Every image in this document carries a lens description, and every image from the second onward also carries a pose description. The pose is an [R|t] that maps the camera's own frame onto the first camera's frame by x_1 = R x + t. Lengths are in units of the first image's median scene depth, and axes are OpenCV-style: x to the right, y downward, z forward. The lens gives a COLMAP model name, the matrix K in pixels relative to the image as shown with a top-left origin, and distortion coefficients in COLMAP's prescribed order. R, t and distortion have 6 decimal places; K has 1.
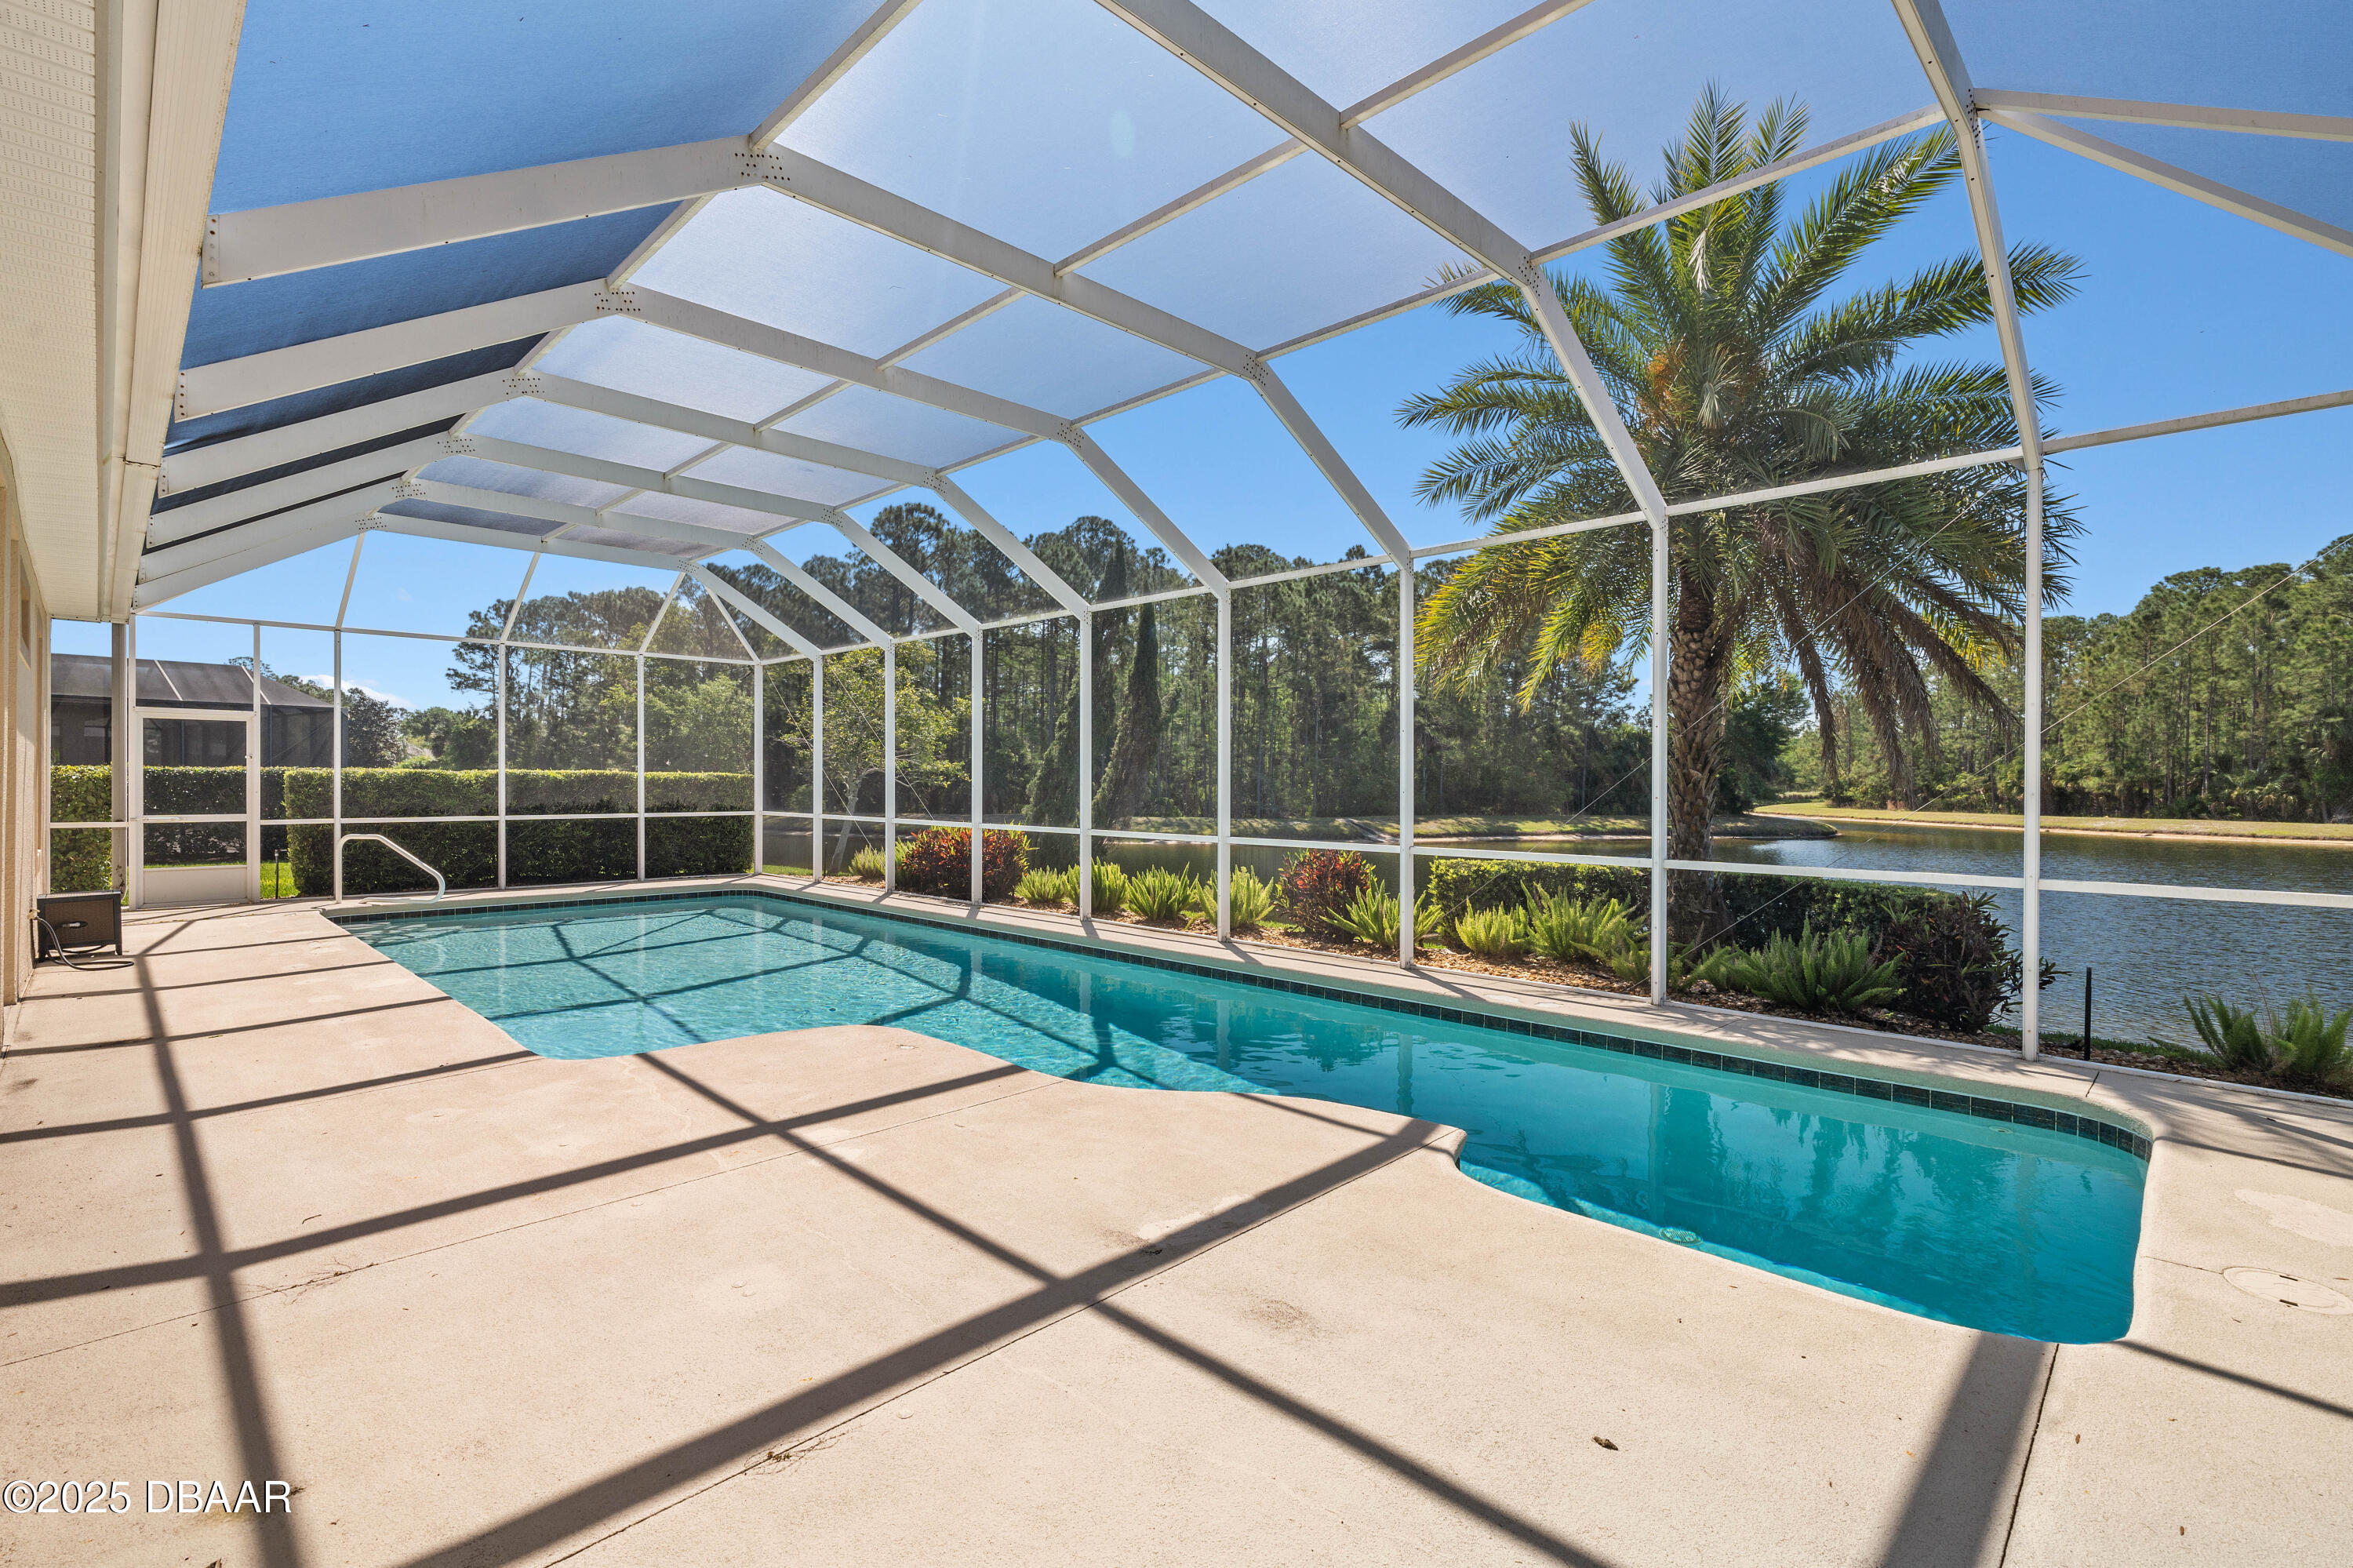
lens RADIAL K [[1062.7, 0, 1176.5], [0, 1062.7, 784.0], [0, 0, 1]] dist [-0.001995, 0.000124]
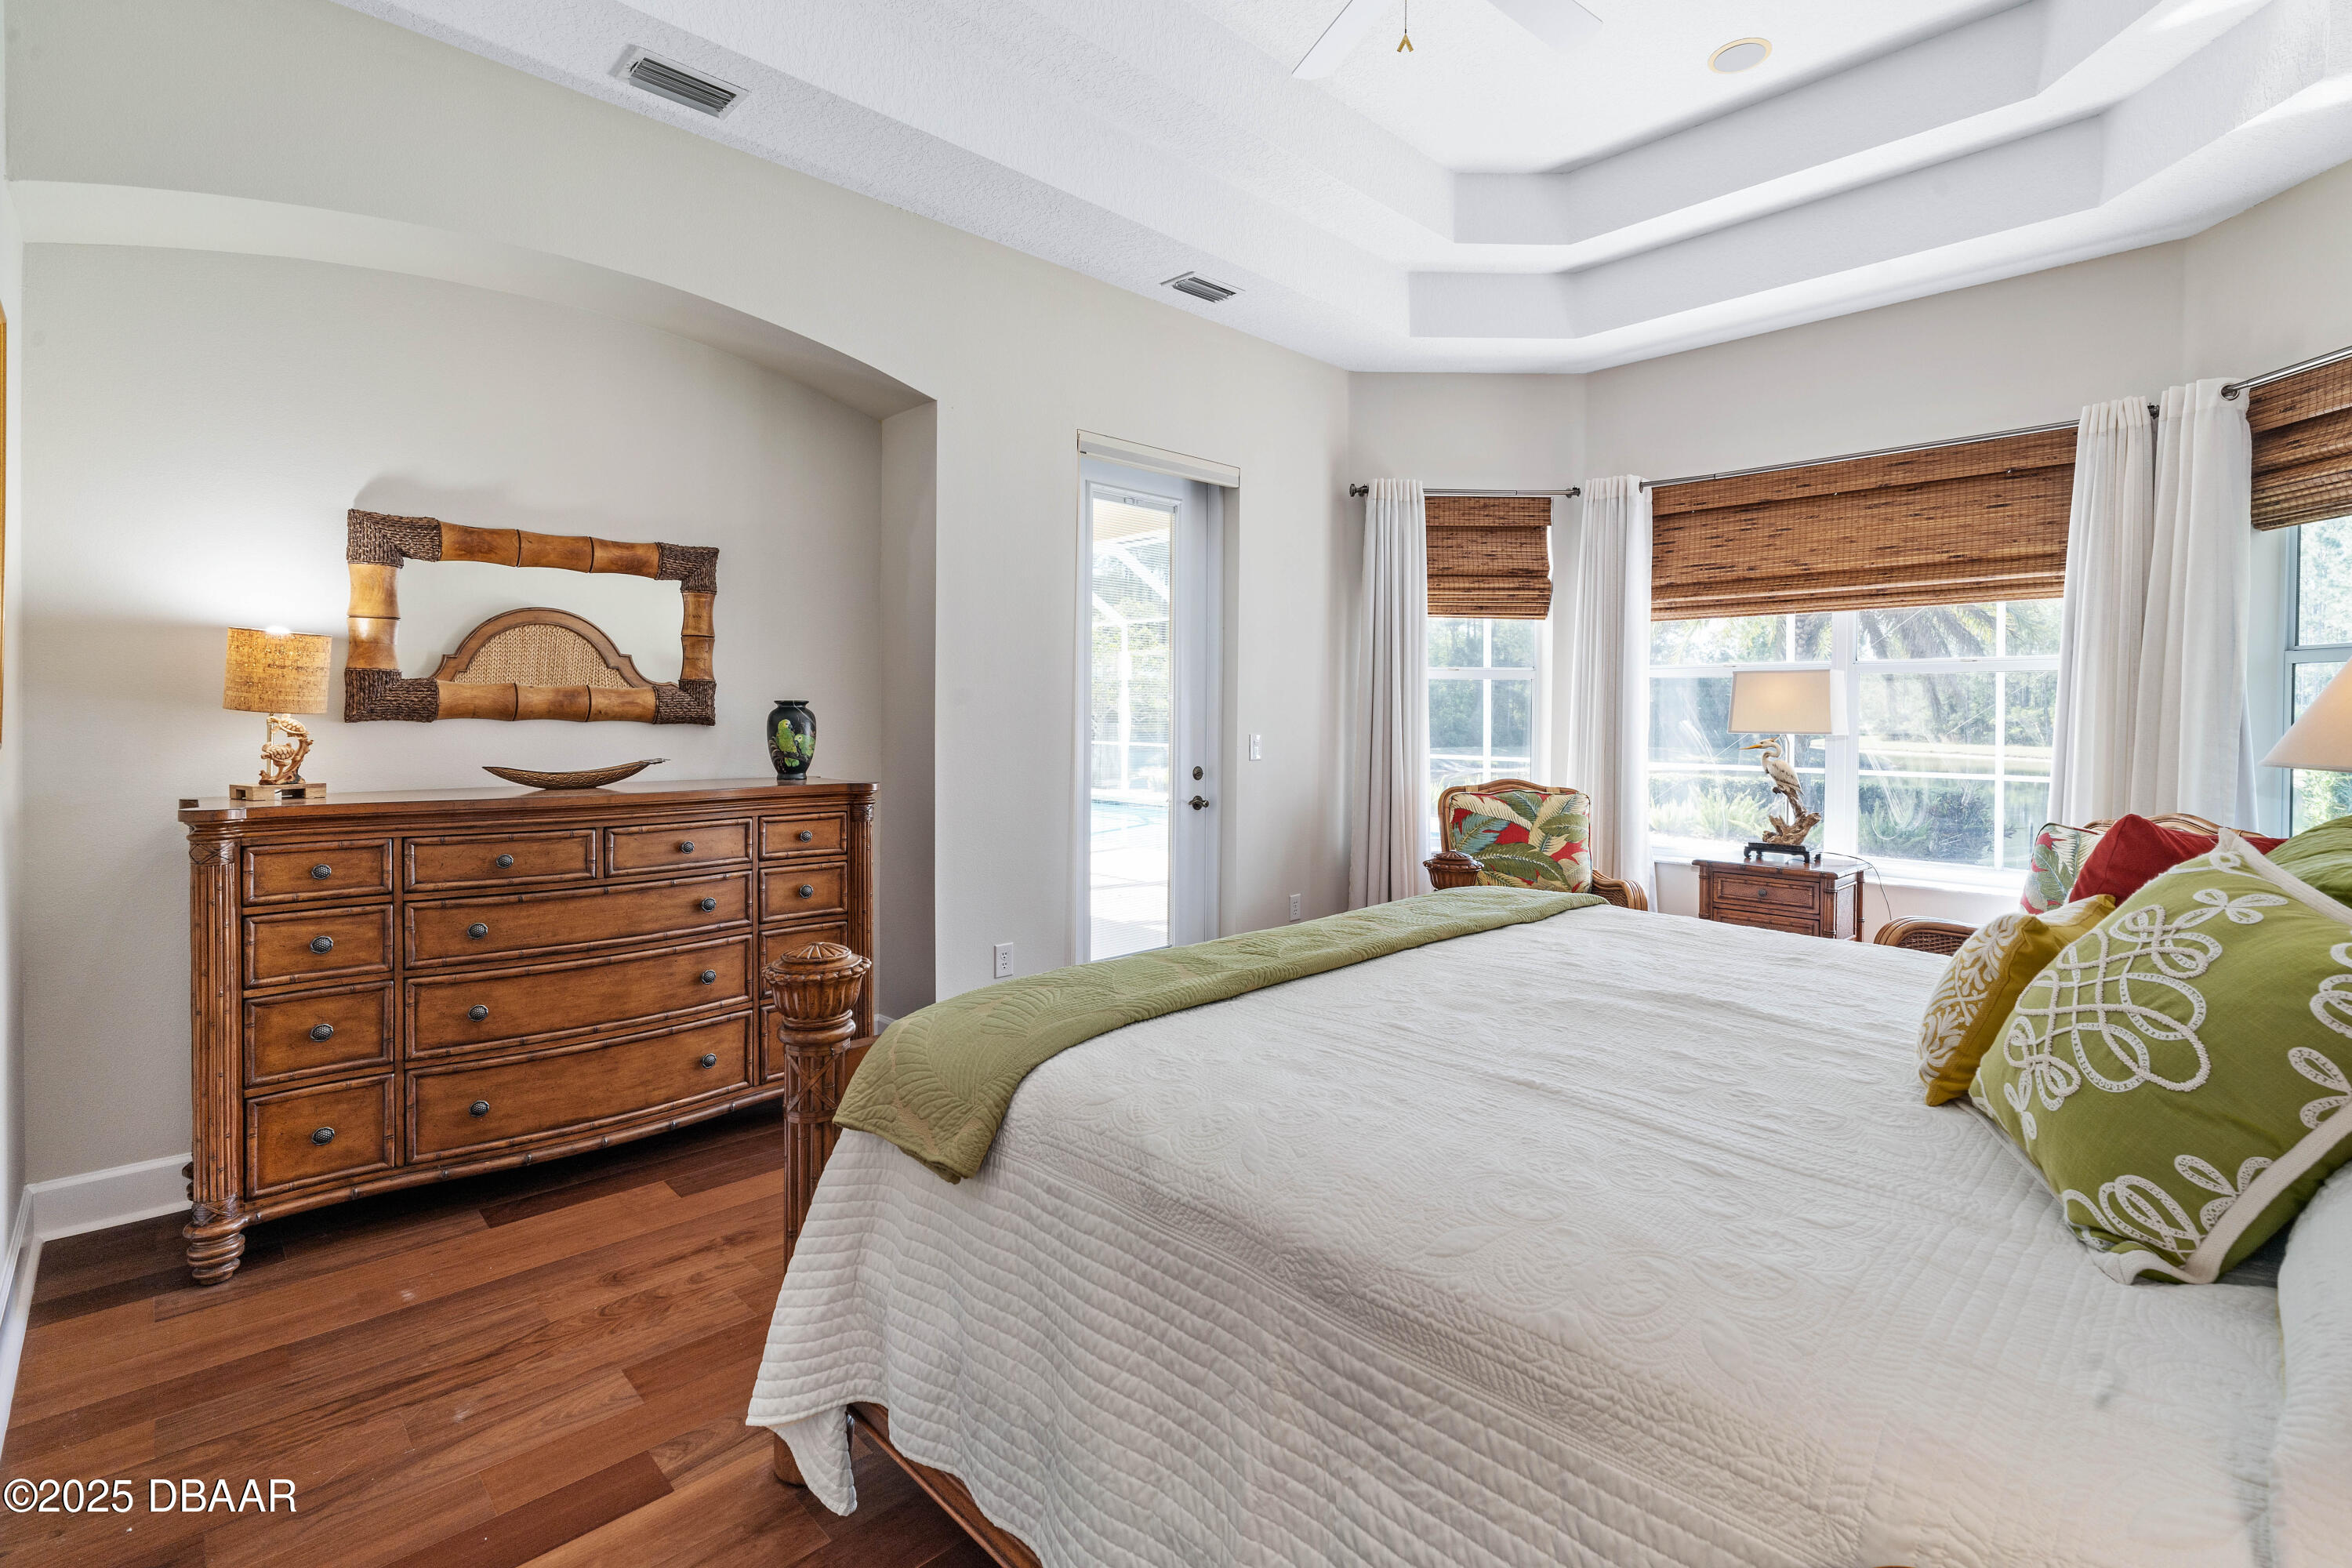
lens RADIAL K [[1074.5, 0, 1186.0], [0, 1074.5, 724.2], [0, 0, 1]] dist [-0.002034, -0.000483]
pose [[0.999703, 0.001952, -0.024290, -0.098683], [-0.001761, 0.999967, 0.007913, -0.002815], [0.024305, -0.007868, 0.999674, -0.156671]]
